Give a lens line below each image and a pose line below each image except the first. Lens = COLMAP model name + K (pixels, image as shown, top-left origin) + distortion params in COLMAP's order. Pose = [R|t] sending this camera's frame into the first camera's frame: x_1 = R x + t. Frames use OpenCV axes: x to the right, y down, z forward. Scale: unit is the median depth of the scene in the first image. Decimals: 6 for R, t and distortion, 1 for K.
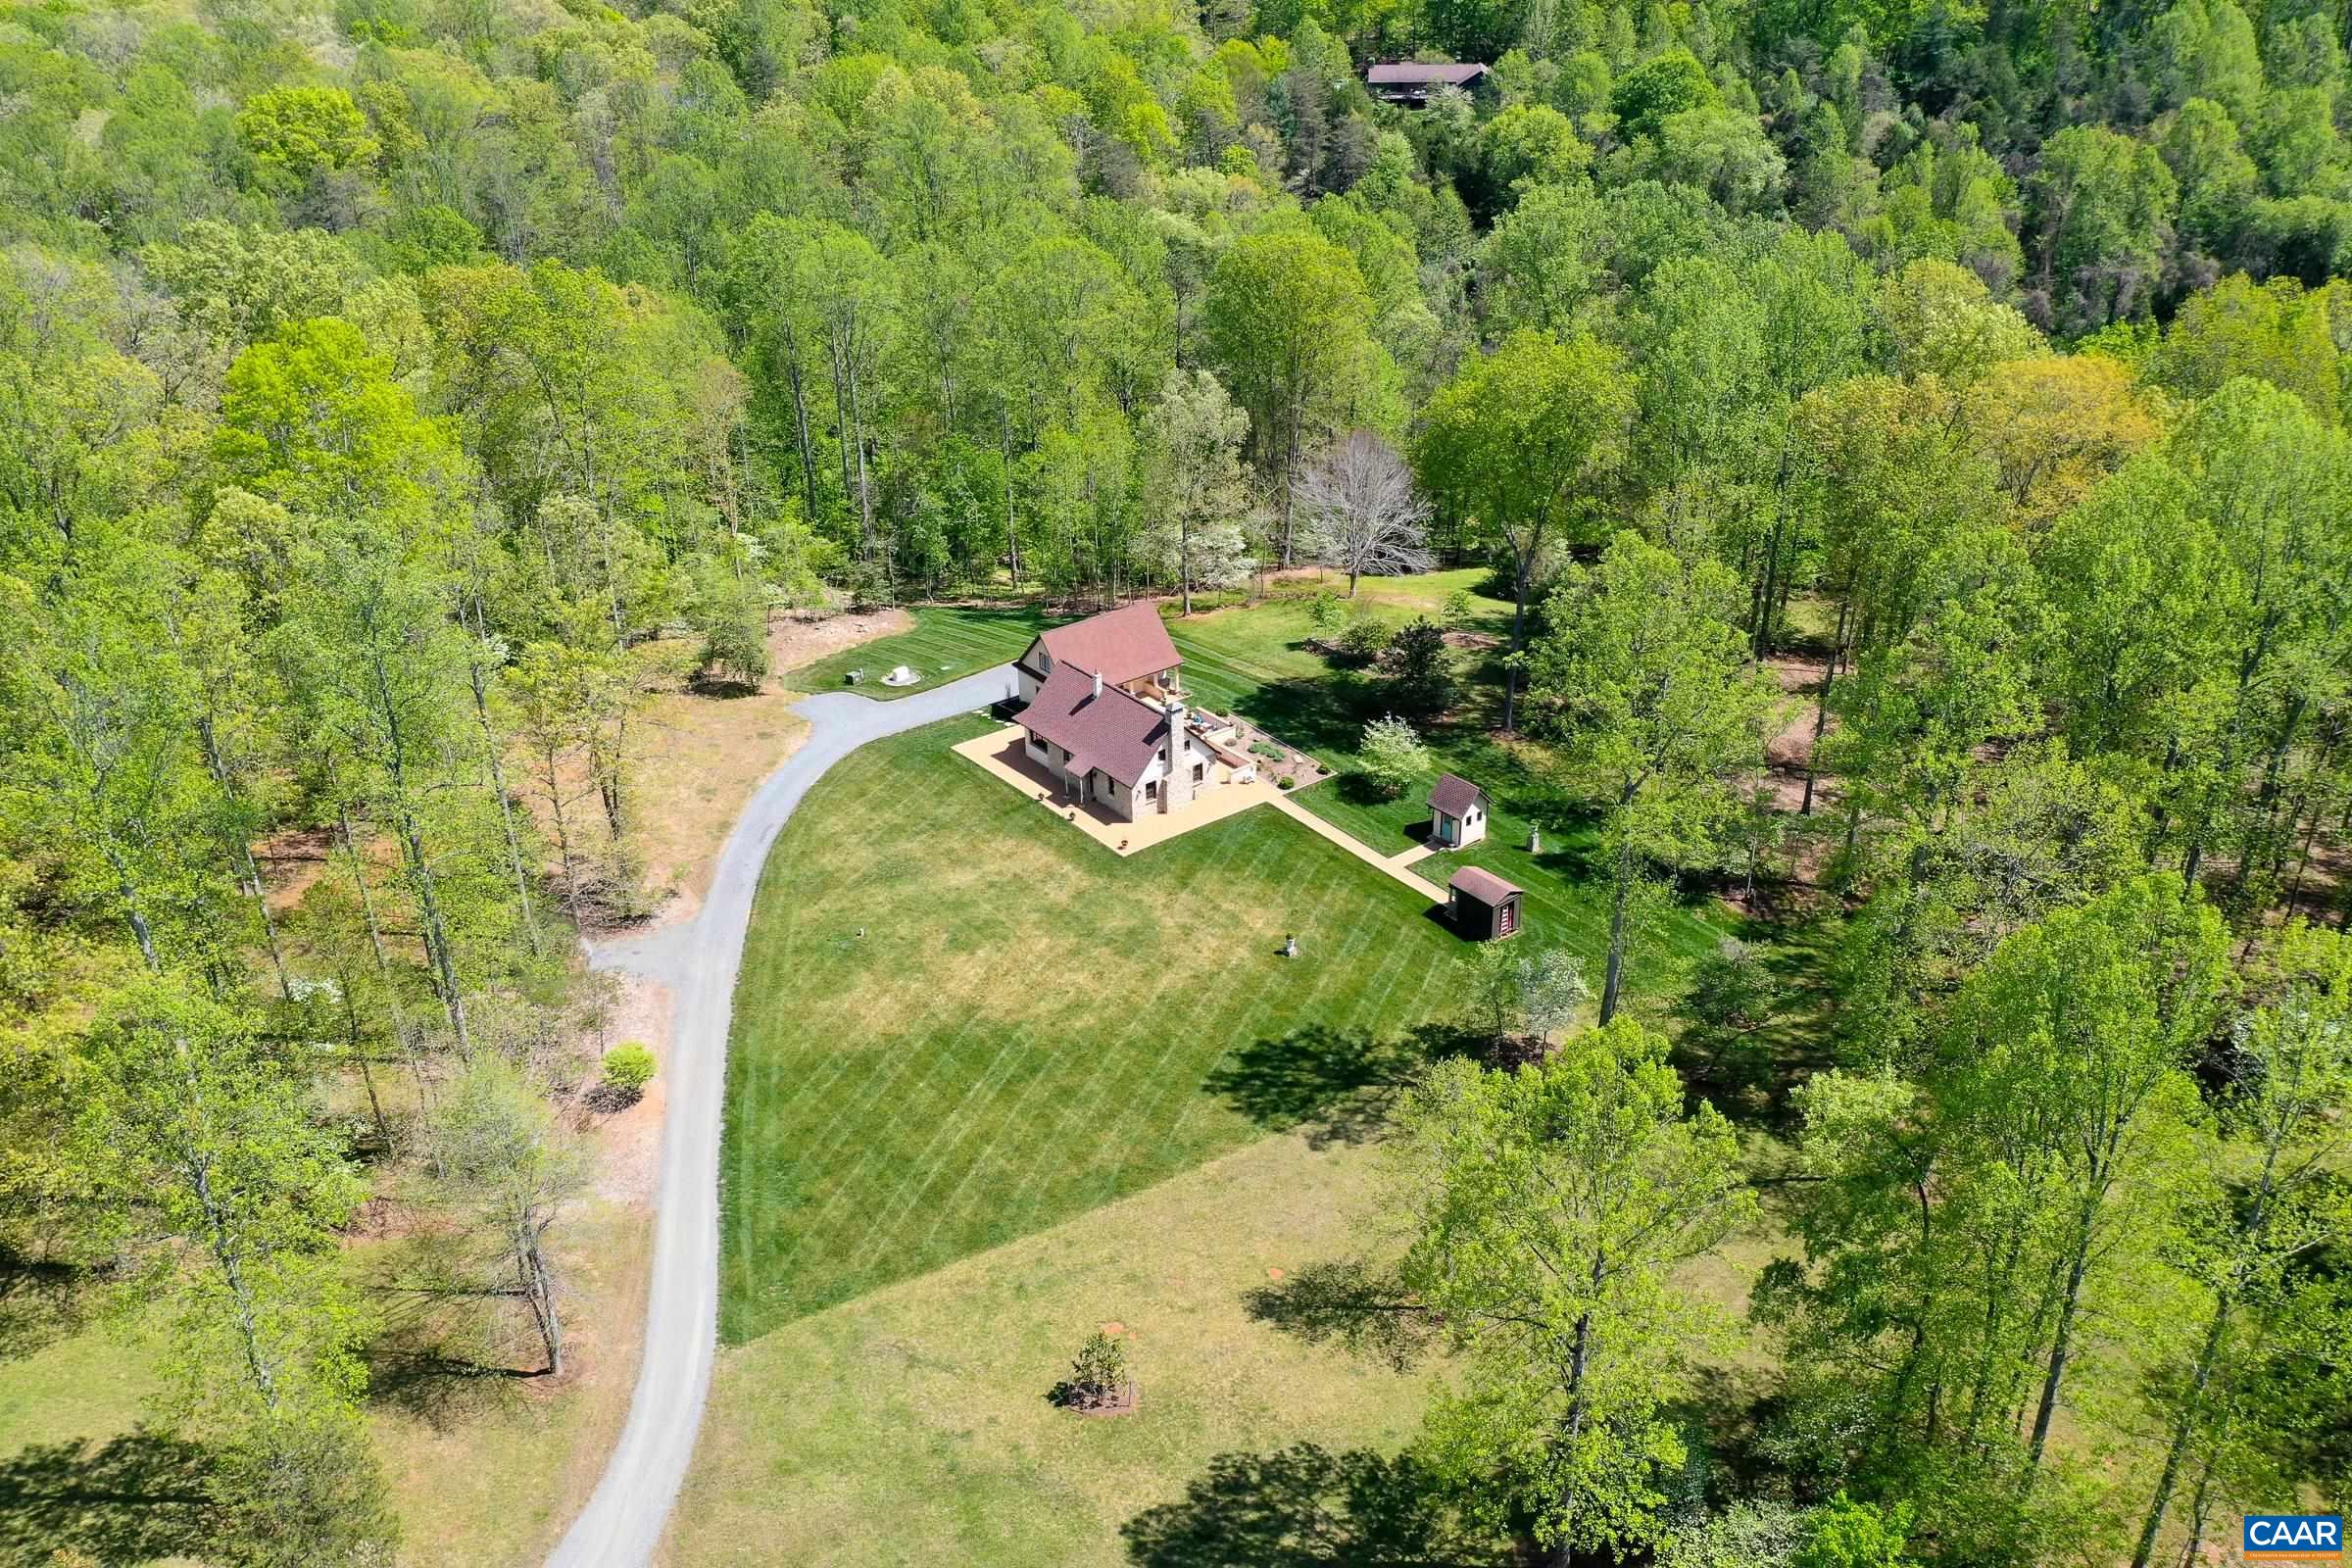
lens RADIAL K [[1883.1, 0, 1185.1], [0, 1883.1, 733.5], [0, 0, 1]] dist [0.005790, -0.002500]
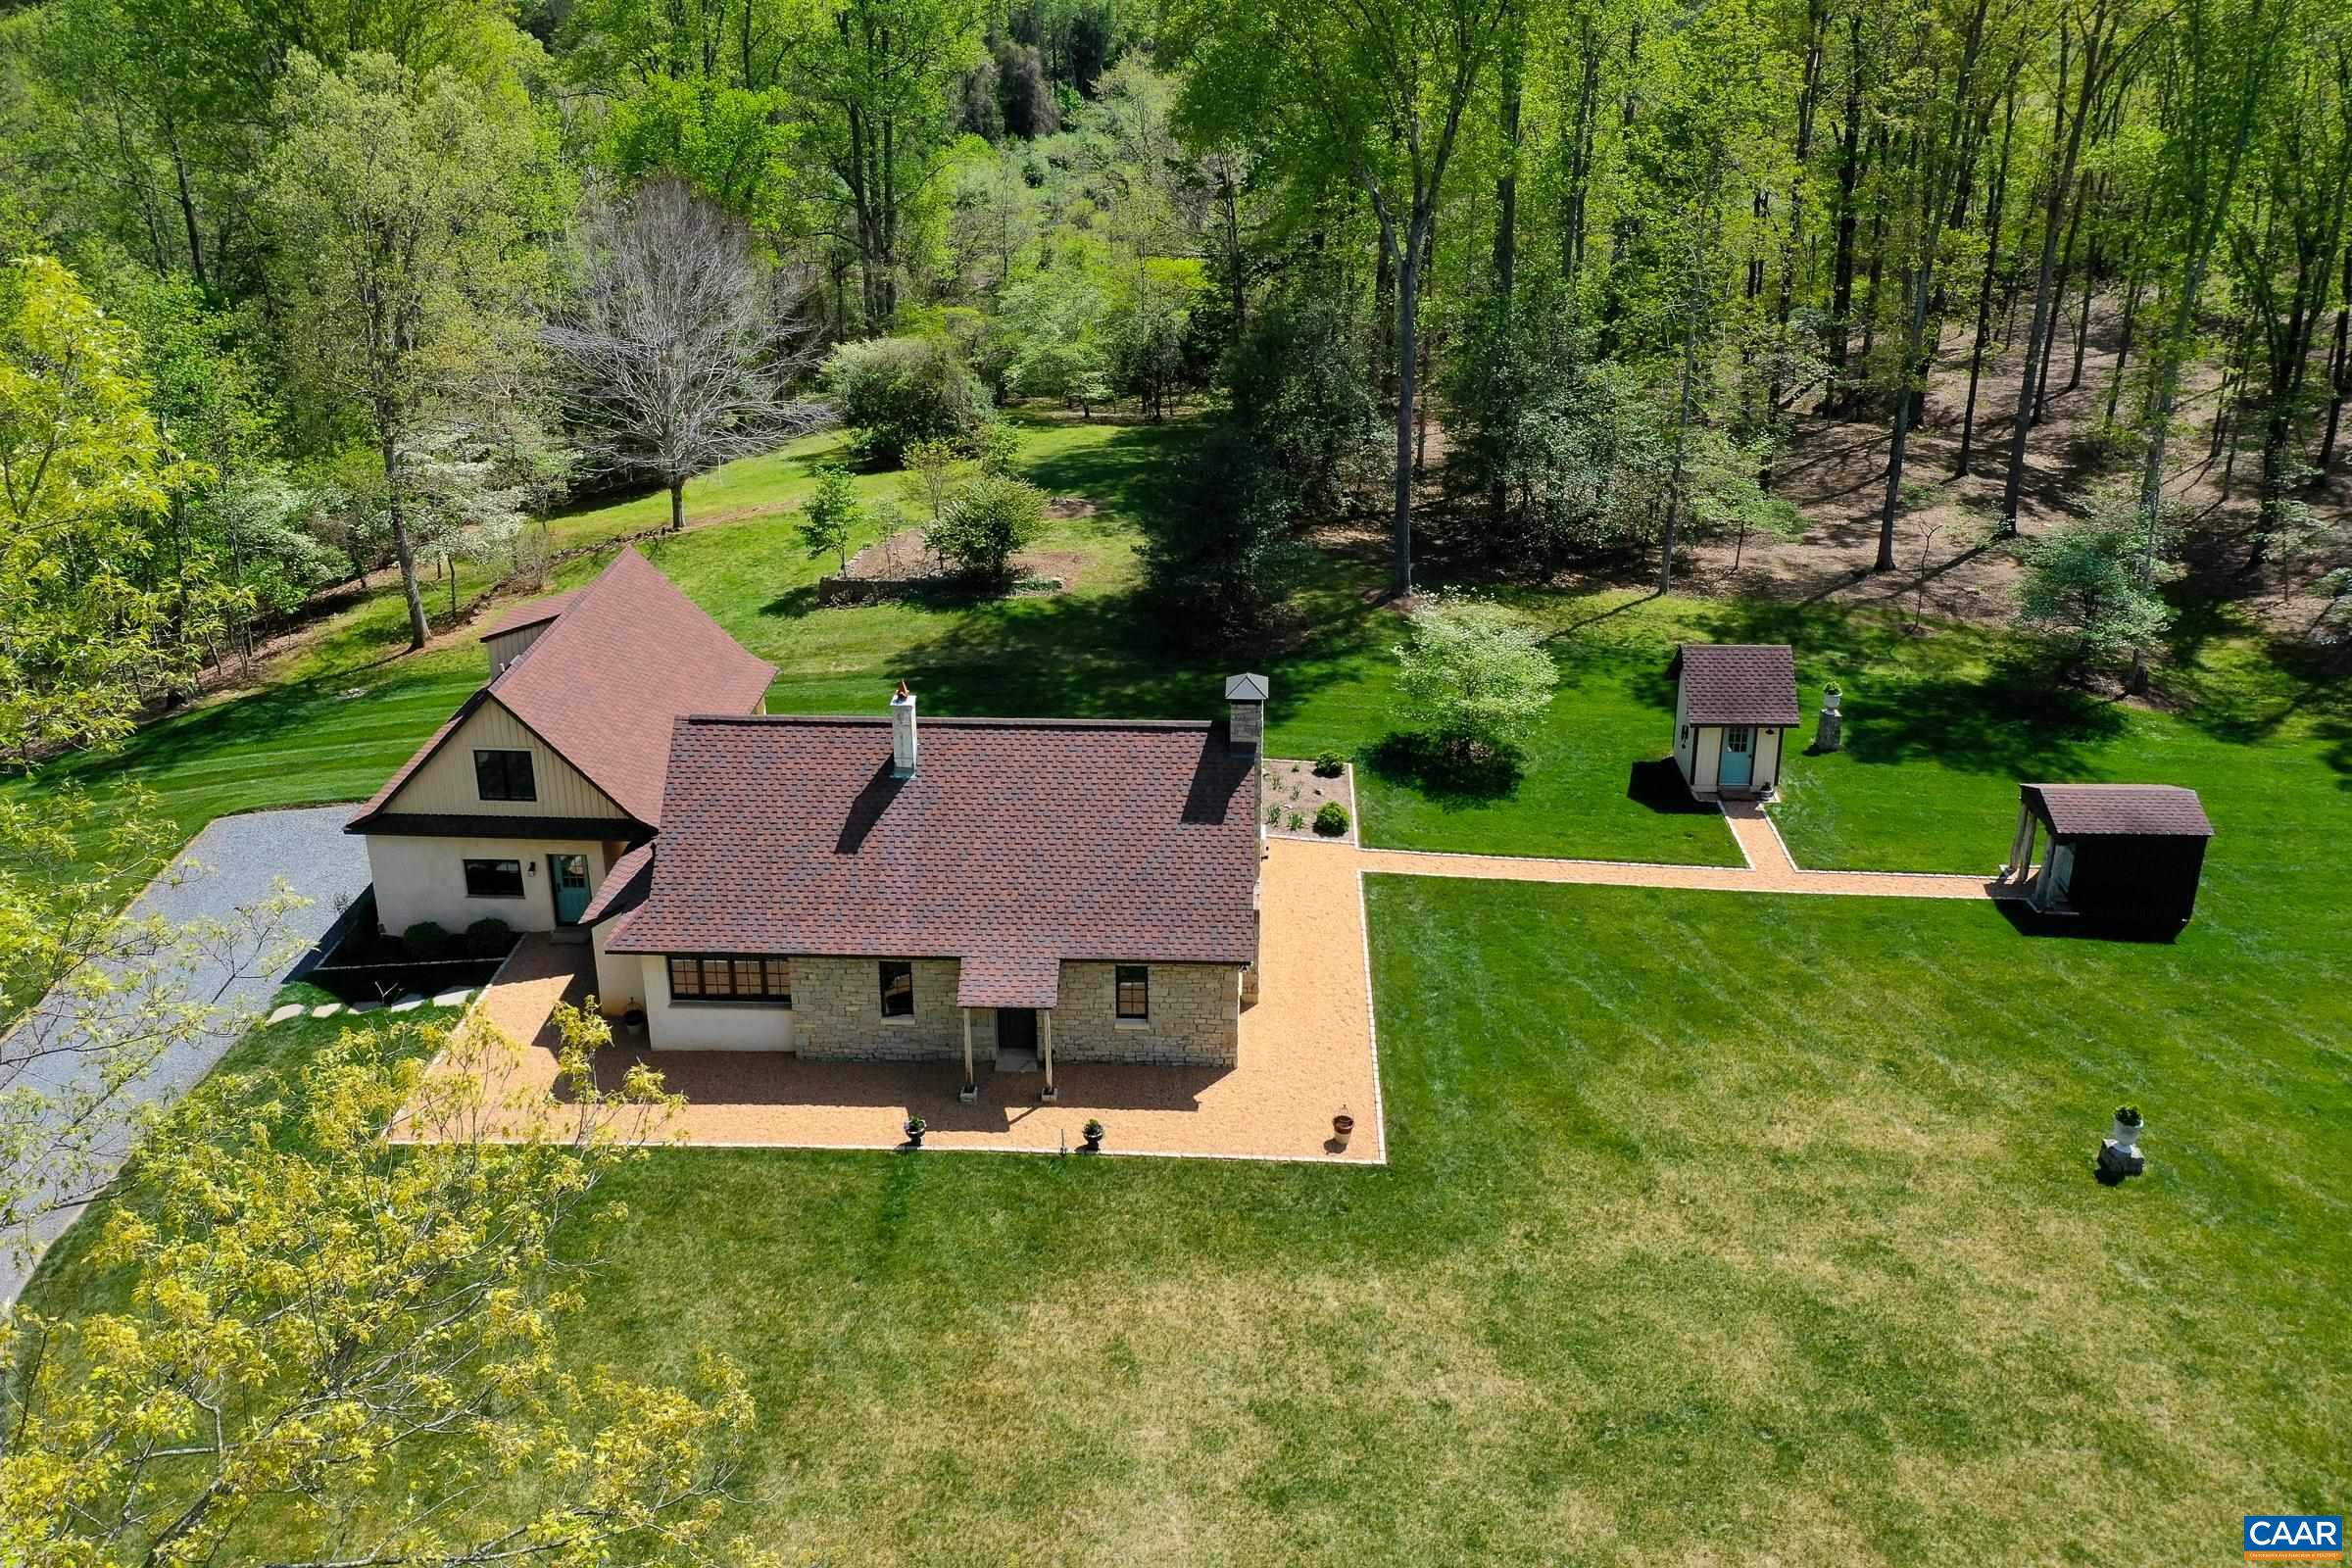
lens RADIAL K [[1915.6, 0, 1179.1], [0, 1915.6, 581.2], [0, 0, 1]] dist [0.002278, 0.001497]
pose [[0.650349, -0.254900, 0.715593, -0.241201], [0.324559, 0.944949, 0.041631, -0.047922], [-0.686810, 0.205177, 0.697276, 0.722989]]
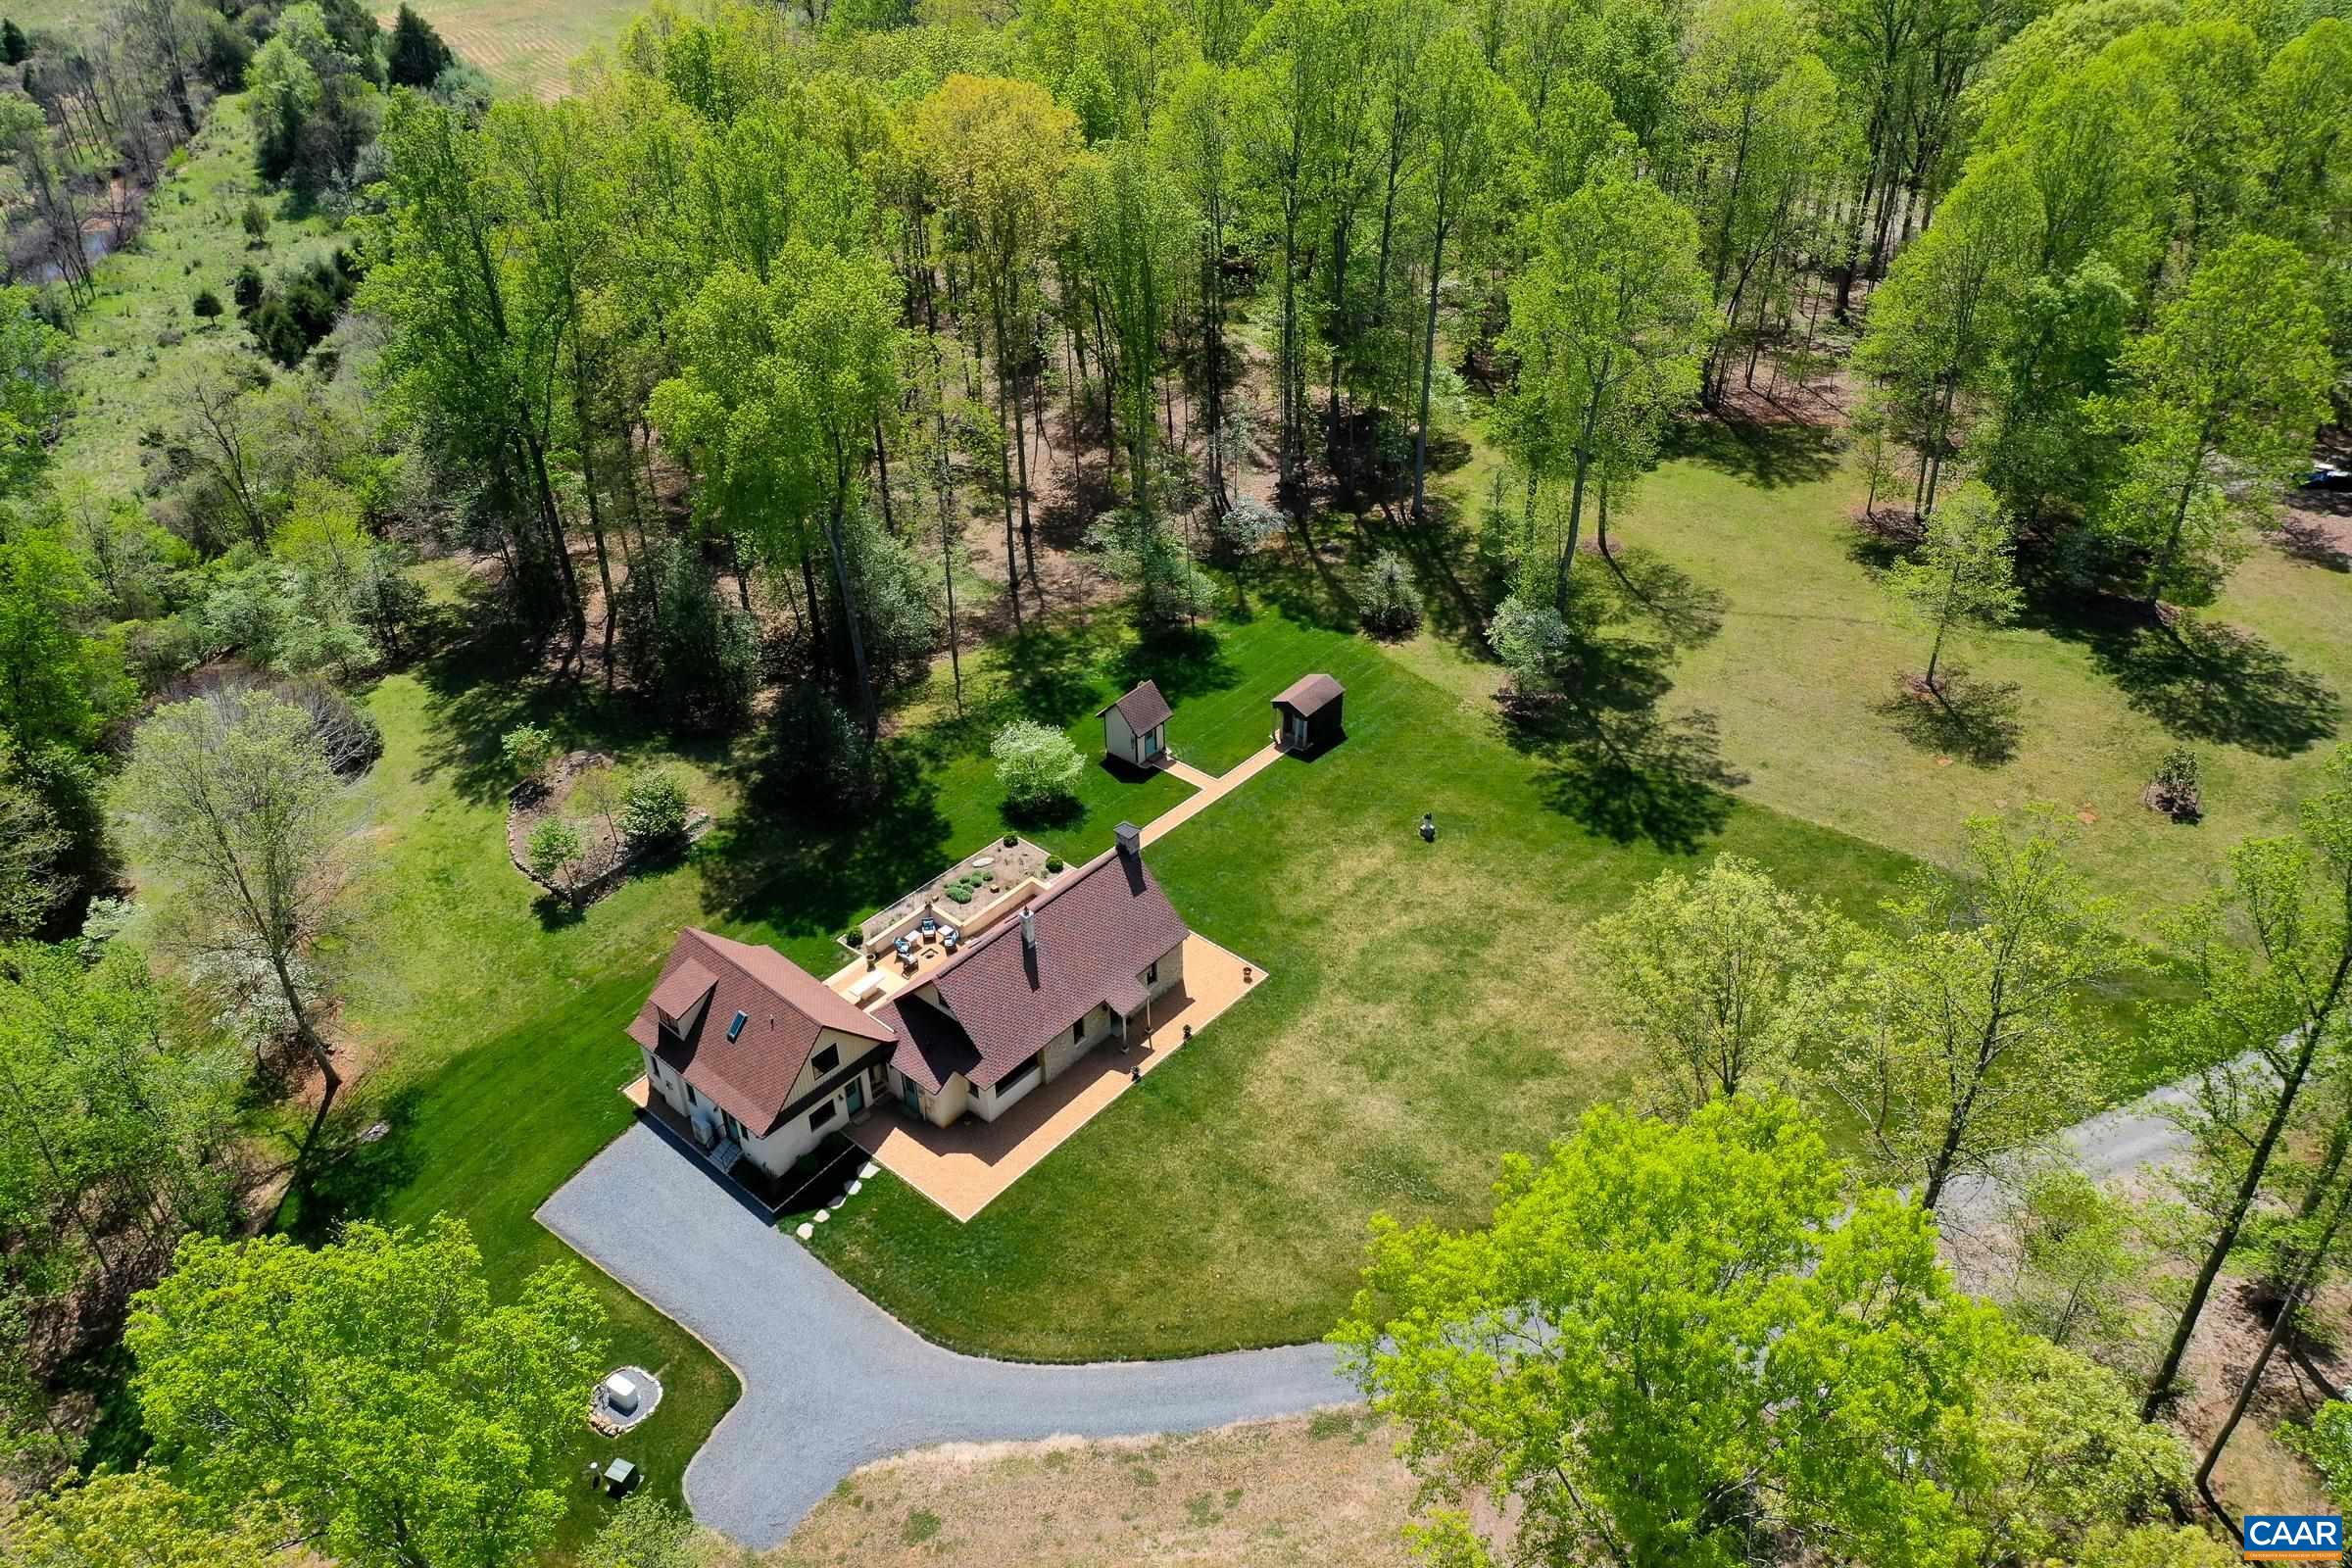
lens RADIAL K [[1842.1, 0, 1222.9], [0, 1842.1, 784.5], [0, 0, 1]] dist [0.041882, 0.000134]
pose [[-0.200988, -0.548772, 0.811451, -0.557671], [0.434906, 0.692255, 0.575882, -0.402331], [-0.877759, 0.468650, 0.099529, 0.838443]]
